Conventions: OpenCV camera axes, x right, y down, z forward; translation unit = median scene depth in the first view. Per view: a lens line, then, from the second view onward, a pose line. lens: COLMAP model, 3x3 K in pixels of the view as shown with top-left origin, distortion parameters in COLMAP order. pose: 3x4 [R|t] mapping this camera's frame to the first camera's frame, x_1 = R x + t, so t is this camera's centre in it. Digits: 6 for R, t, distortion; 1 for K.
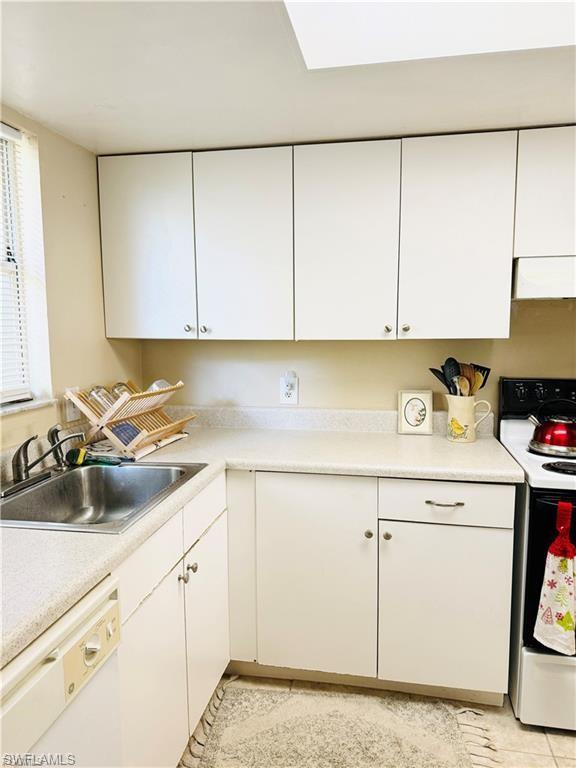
lens RADIAL K [[542.2, 0, 288.9], [0, 542.2, 383.8], [0, 0, 1]] dist [-0.002733, -0.001072]
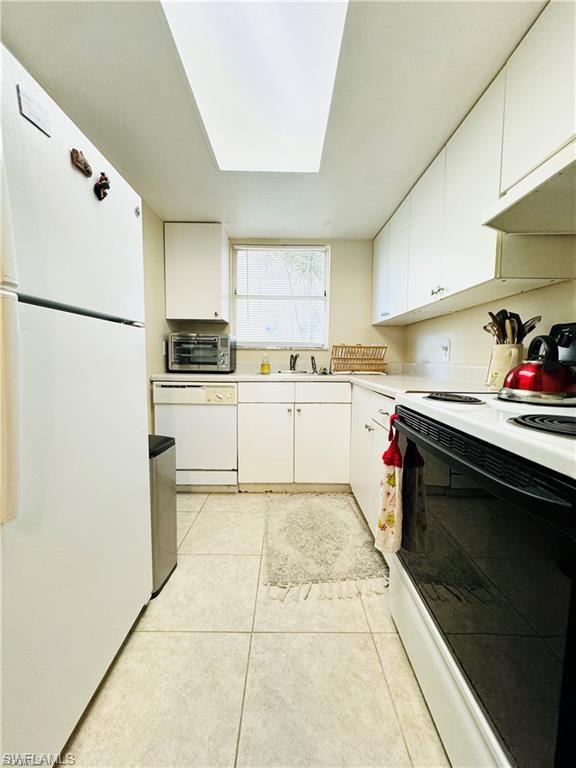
lens RADIAL K [[307.0, 0, 288.4], [0, 307.0, 382.8], [0, 0, 1]] dist [0.000954, 0.000137]
pose [[0.191846, 0.080474, -0.978120, 0.899733], [-0.118091, 0.991284, 0.058395, 0.118662], [0.974295, 0.104304, 0.199677, 0.542646]]
